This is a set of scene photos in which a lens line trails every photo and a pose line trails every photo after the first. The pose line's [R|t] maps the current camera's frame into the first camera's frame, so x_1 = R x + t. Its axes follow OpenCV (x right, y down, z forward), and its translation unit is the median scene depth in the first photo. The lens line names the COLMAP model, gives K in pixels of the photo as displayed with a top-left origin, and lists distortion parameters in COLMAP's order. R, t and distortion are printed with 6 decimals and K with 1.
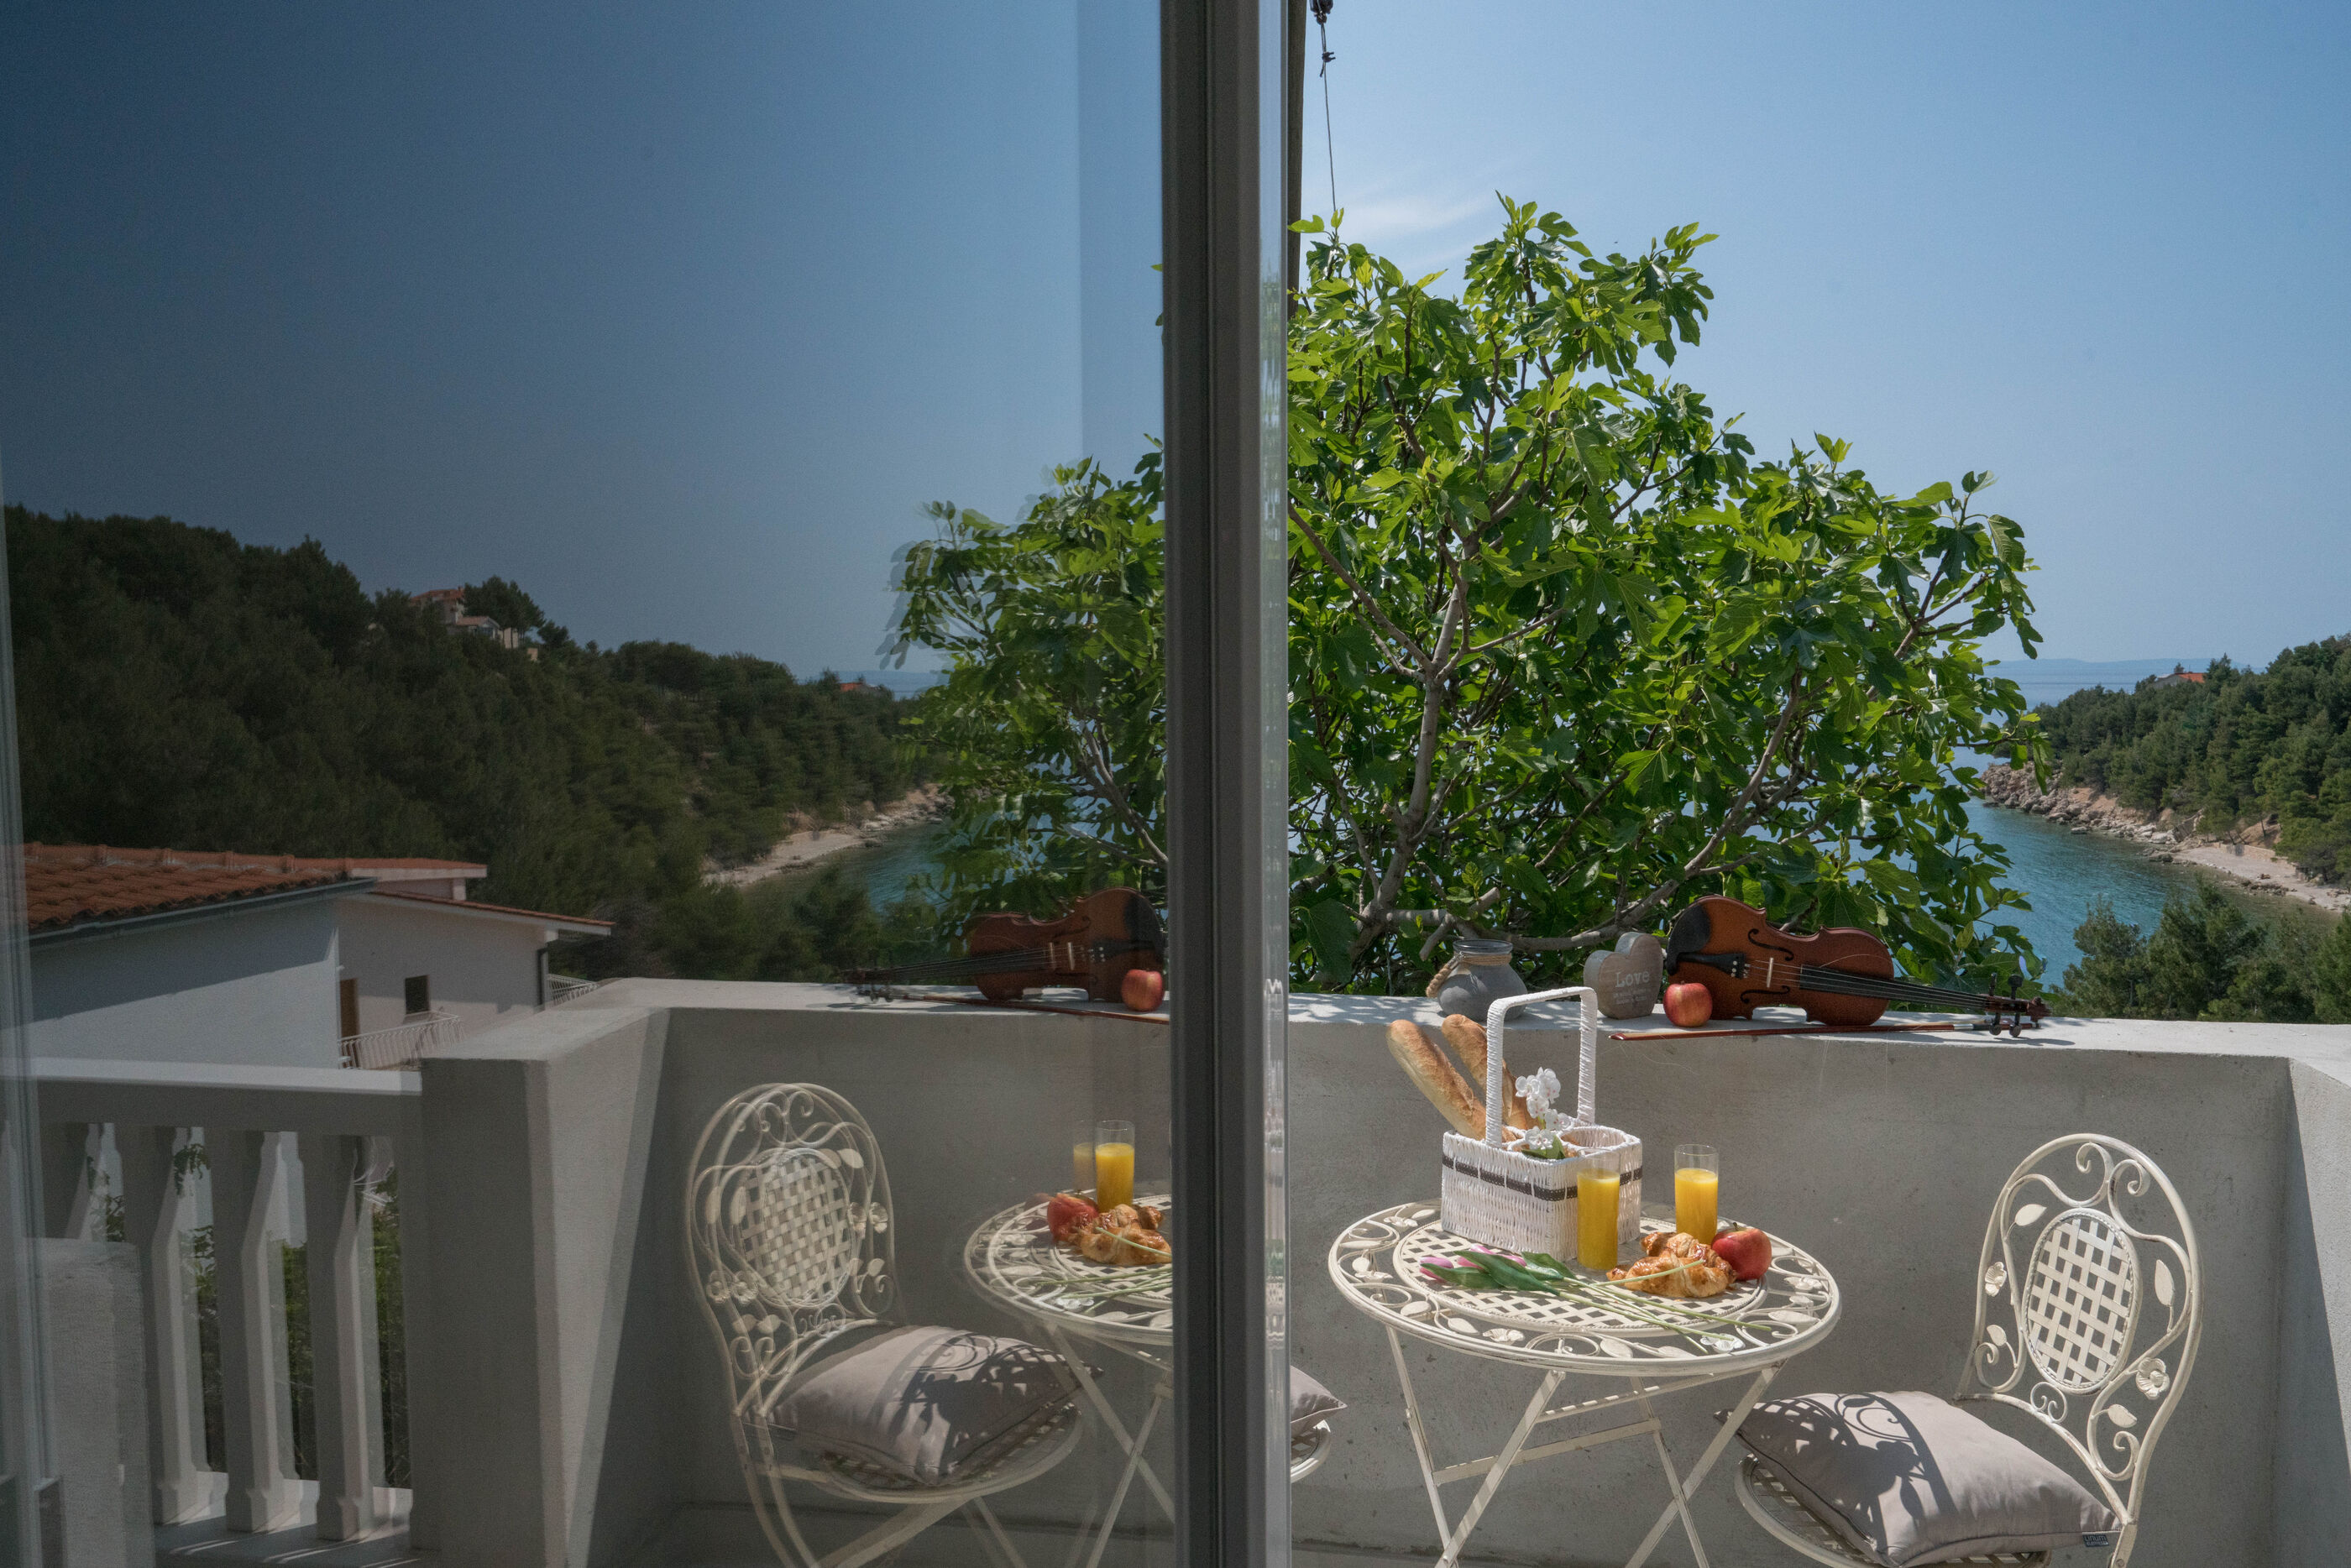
lens RADIAL K [[1696.1, 0, 1175.5], [0, 1696.1, 784.0], [0, 0, 1]] dist [0.014718, 0.007110]
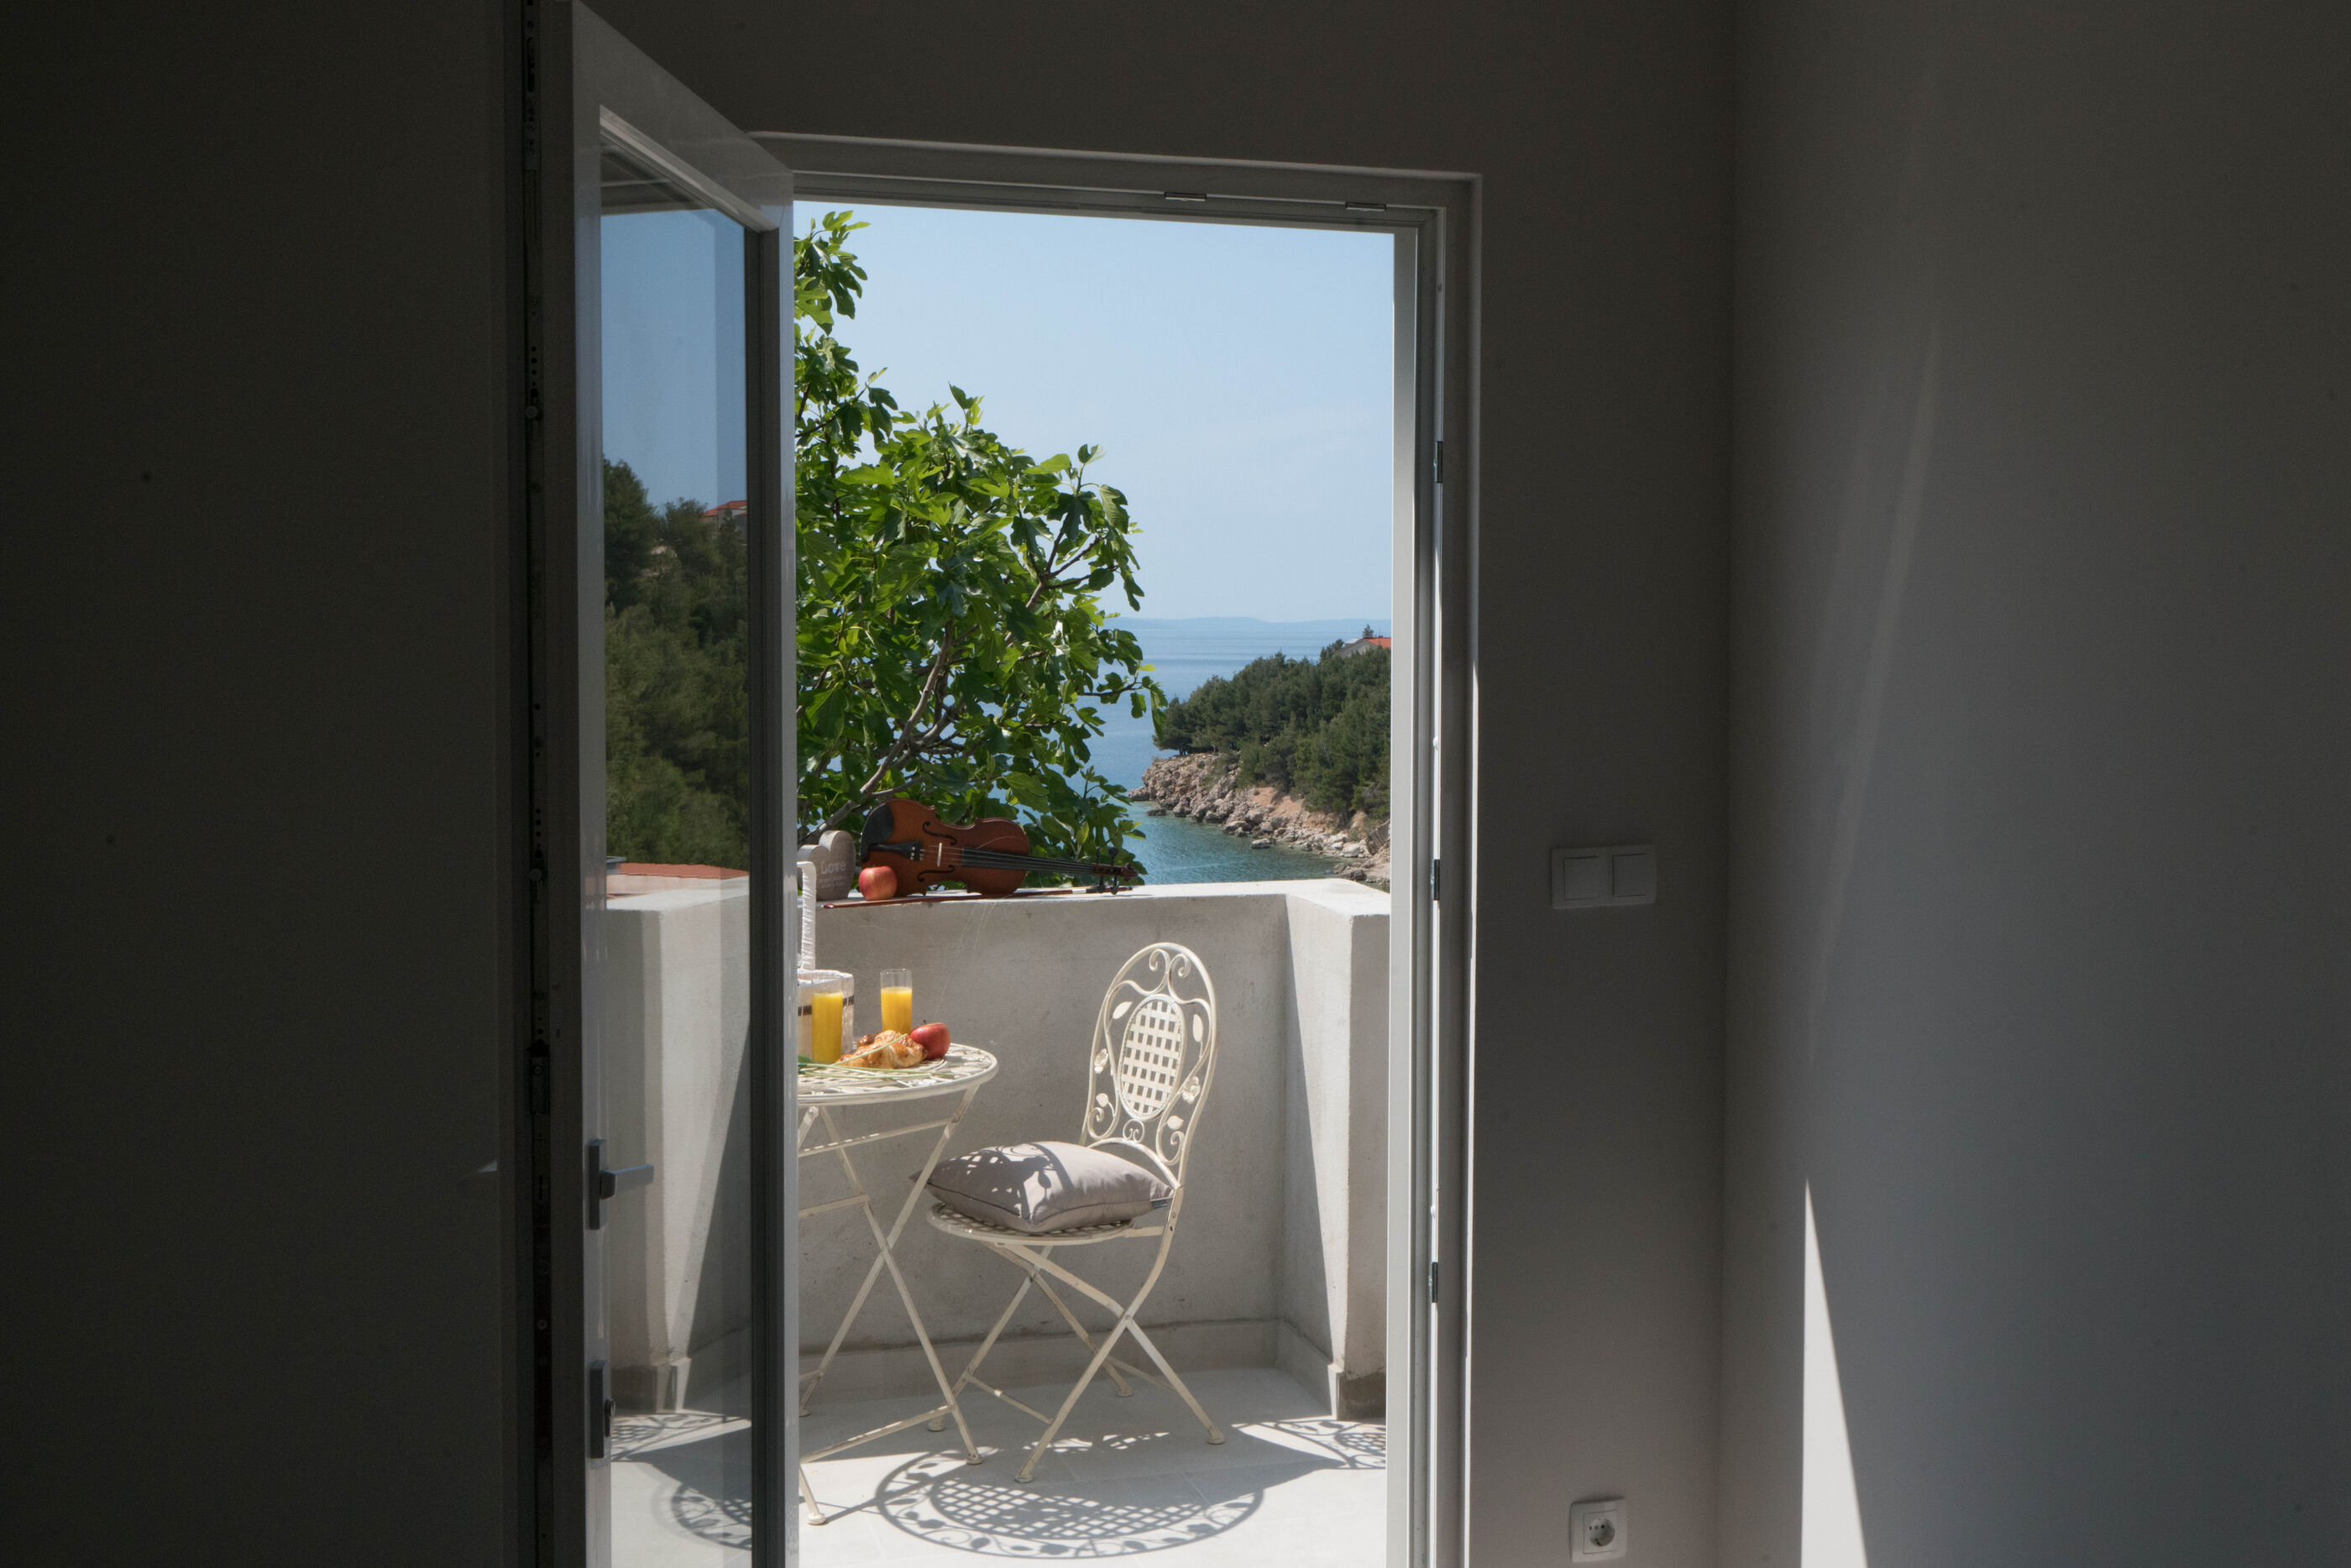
lens RADIAL K [[2533.8, 0, 1175.5], [0, 2533.8, 784.0], [0, 0, 1]] dist [0.006642, 0.002681]
pose [[0.898252, -0.019133, 0.439065, -0.250585], [0.021234, 0.999775, 0.000128, 0.048383], [-0.438968, 0.009208, 0.898455, -0.605013]]
